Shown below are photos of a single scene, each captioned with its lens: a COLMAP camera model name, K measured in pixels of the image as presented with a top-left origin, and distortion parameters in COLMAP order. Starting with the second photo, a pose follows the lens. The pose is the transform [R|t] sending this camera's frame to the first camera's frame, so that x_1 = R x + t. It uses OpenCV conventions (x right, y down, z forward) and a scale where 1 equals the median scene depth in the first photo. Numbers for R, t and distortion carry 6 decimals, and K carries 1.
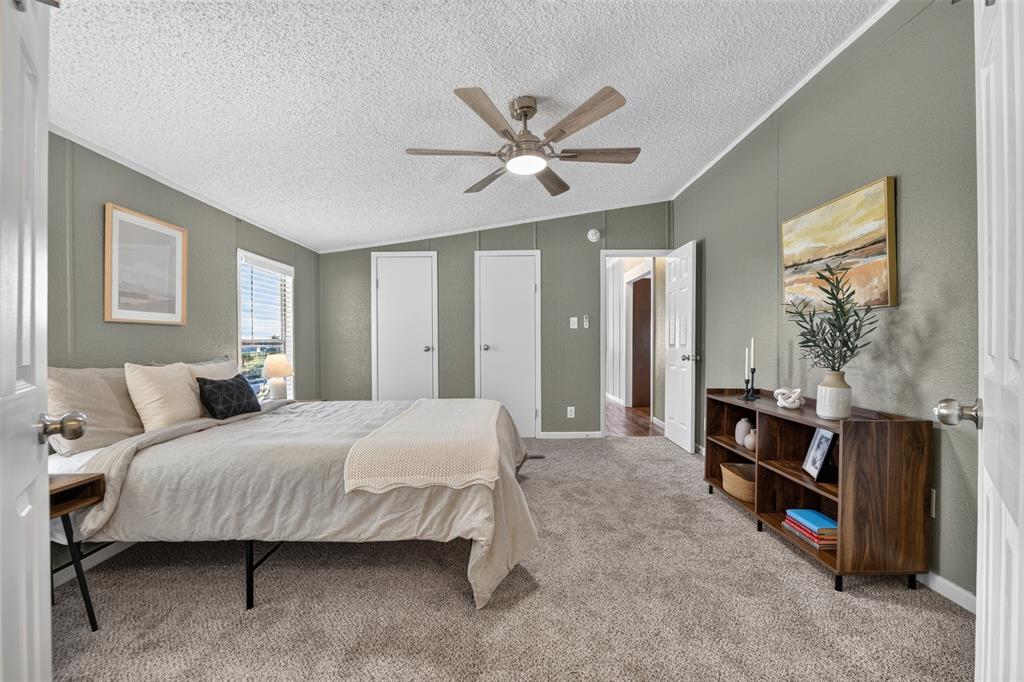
lens RADIAL K [[408.5, 0, 519.0], [0, 408.5, 340.1], [0, 0, 1]] dist [-0.005876, -0.000565]
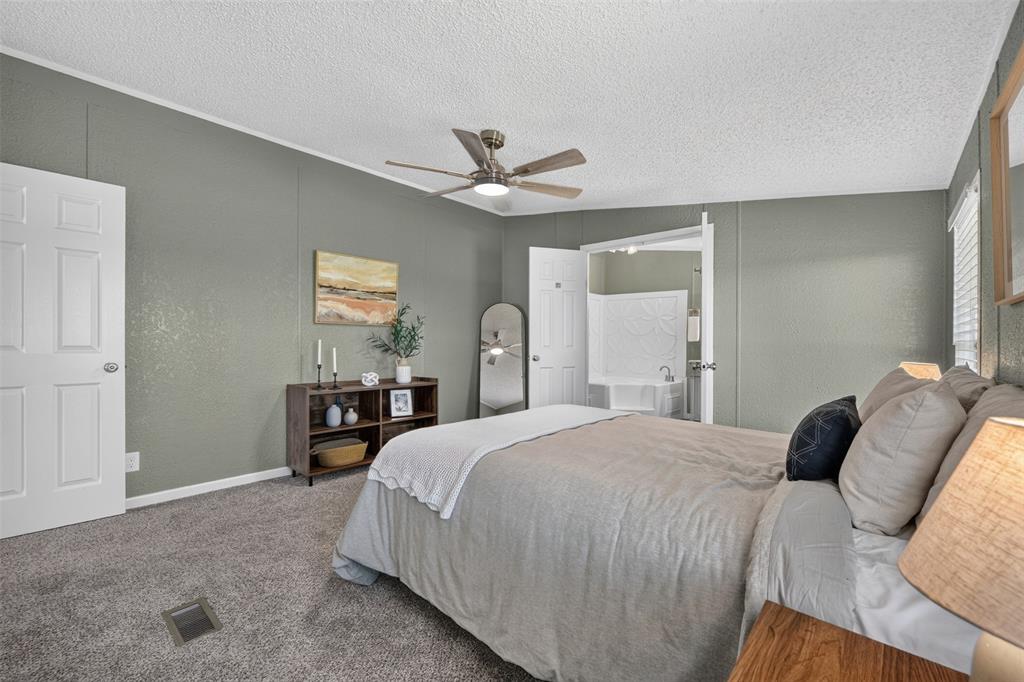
lens RADIAL K [[408.5, 0, 519.0], [0, 408.5, 340.1], [0, 0, 1]] dist [-0.005876, -0.000565]
pose [[-0.723395, 0.001131, 0.690434, -0.770363], [-0.008012, 0.999918, -0.010032, 0.003016], [-0.690388, -0.012789, -0.723326, 1.636454]]
